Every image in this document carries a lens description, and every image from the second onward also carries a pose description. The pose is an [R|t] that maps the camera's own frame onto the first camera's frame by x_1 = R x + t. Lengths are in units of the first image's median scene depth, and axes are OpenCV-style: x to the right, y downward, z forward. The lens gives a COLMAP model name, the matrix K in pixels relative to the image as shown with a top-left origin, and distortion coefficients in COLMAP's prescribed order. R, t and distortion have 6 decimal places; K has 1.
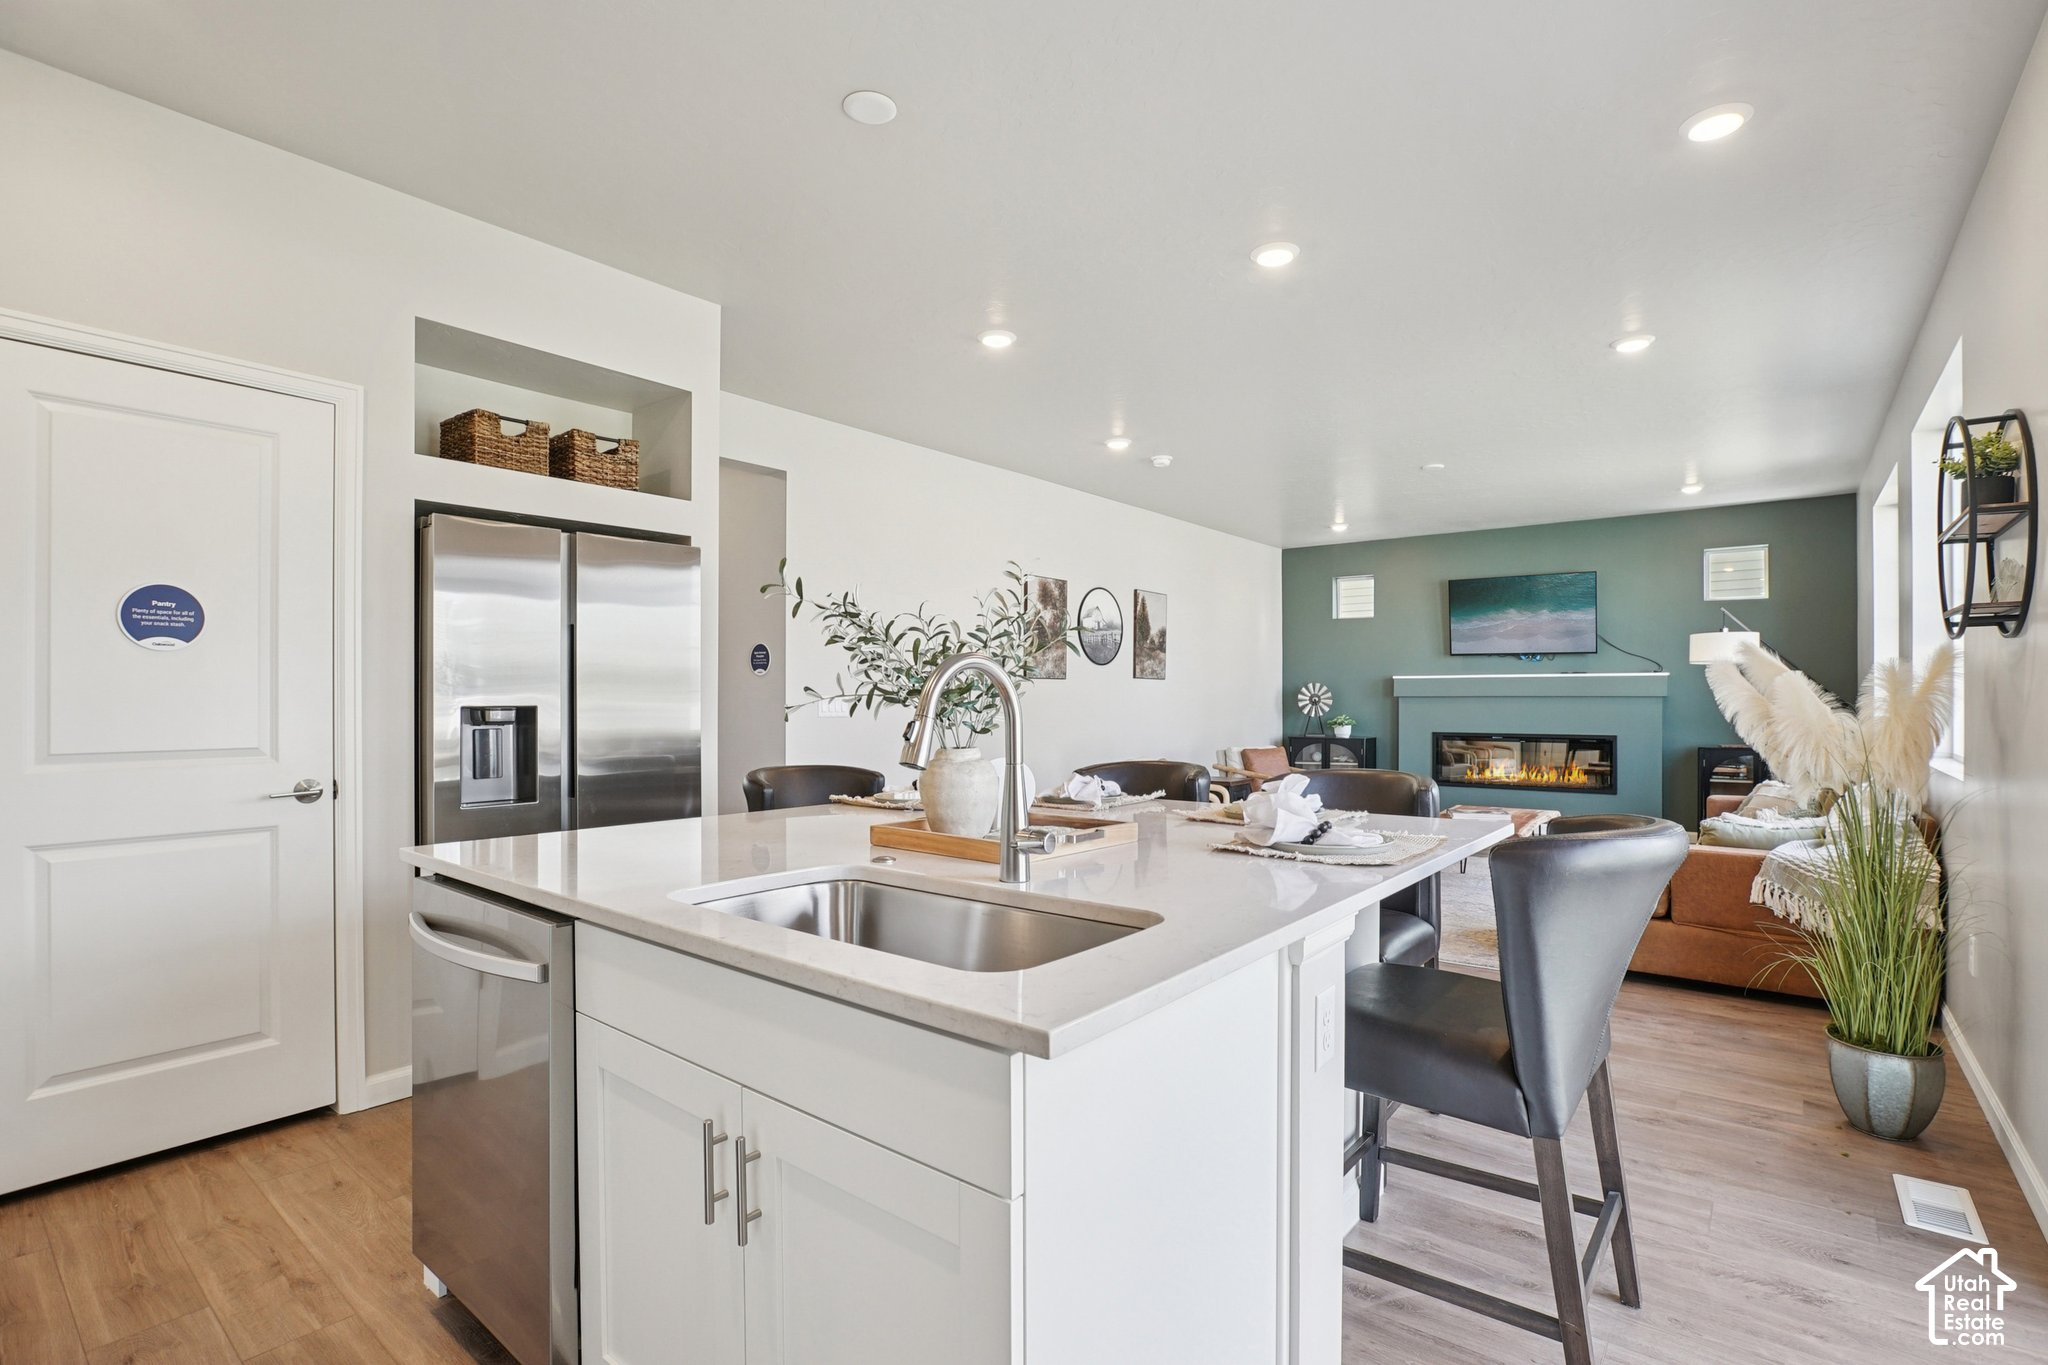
lens RADIAL K [[952.5, 0, 1027.3], [0, 952.5, 696.9], [0, 0, 1]] dist [-0.046344, 0.018380]
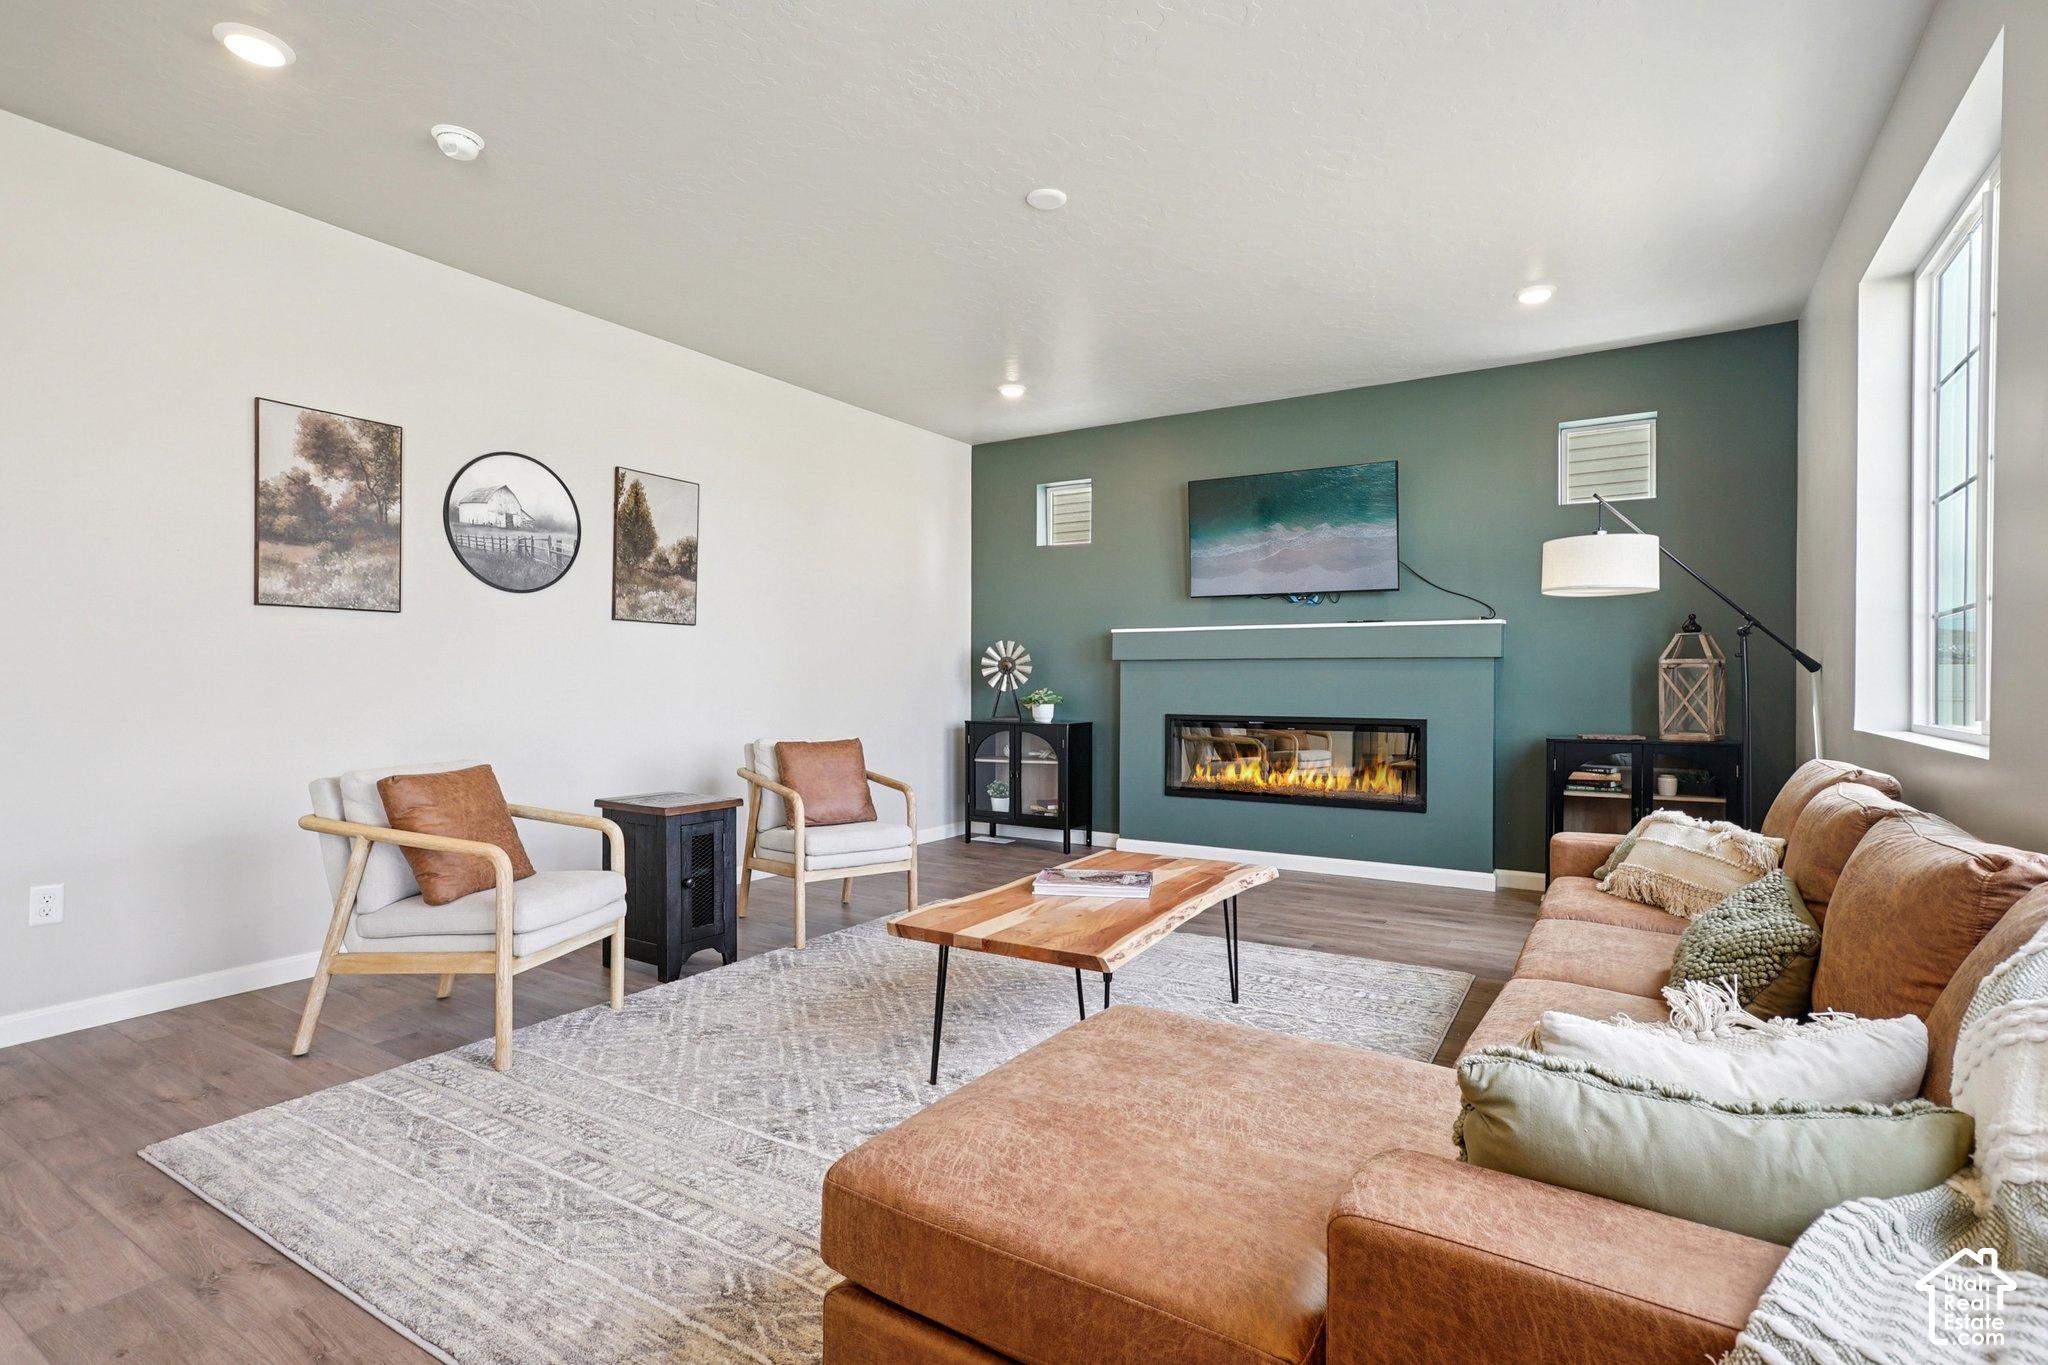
lens RADIAL K [[988.9, 0, 1024.0], [0, 988.9, 682.5], [0, 0, 1]] dist [-0.002722, -0.000050]
pose [[0.993369, 0.002940, 0.114929, 0.688500], [-0.003600, 0.999978, 0.005544, 0.032258], [-0.114910, -0.005921, 0.993358, 0.897851]]
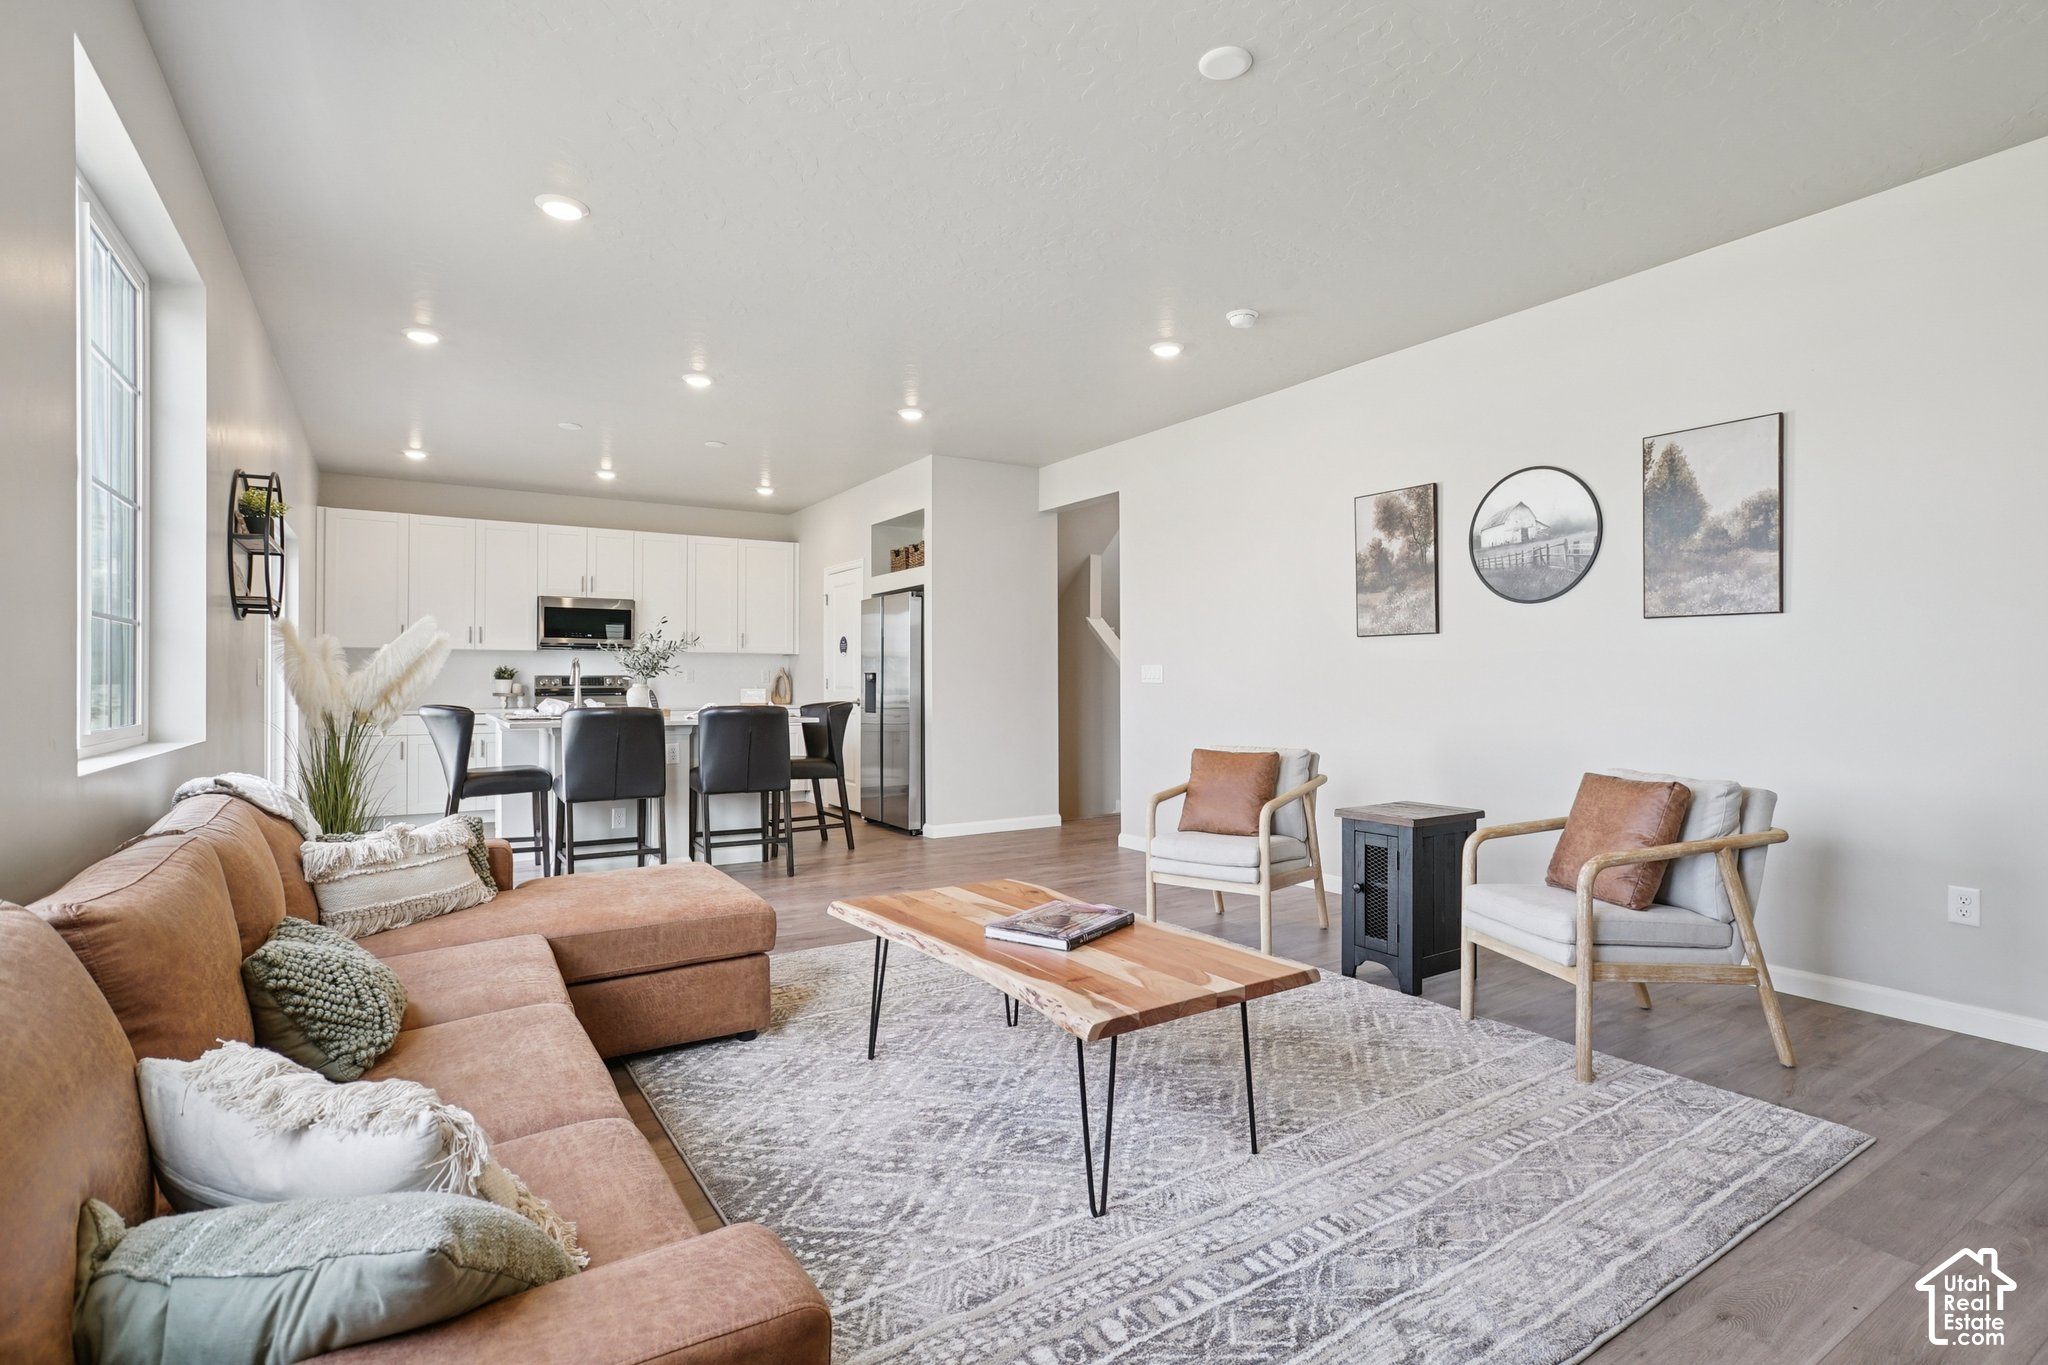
lens RADIAL K [[971.1, 0, 1042.5], [0, 971.1, 677.5], [0, 0, 1]] dist [-0.002155, 0.000014]
pose [[-0.308731, -0.004364, -0.951140, 1.612976], [-0.000058, 0.999990, -0.004570, 0.029294], [0.951150, -0.001356, -0.308728, 2.039997]]
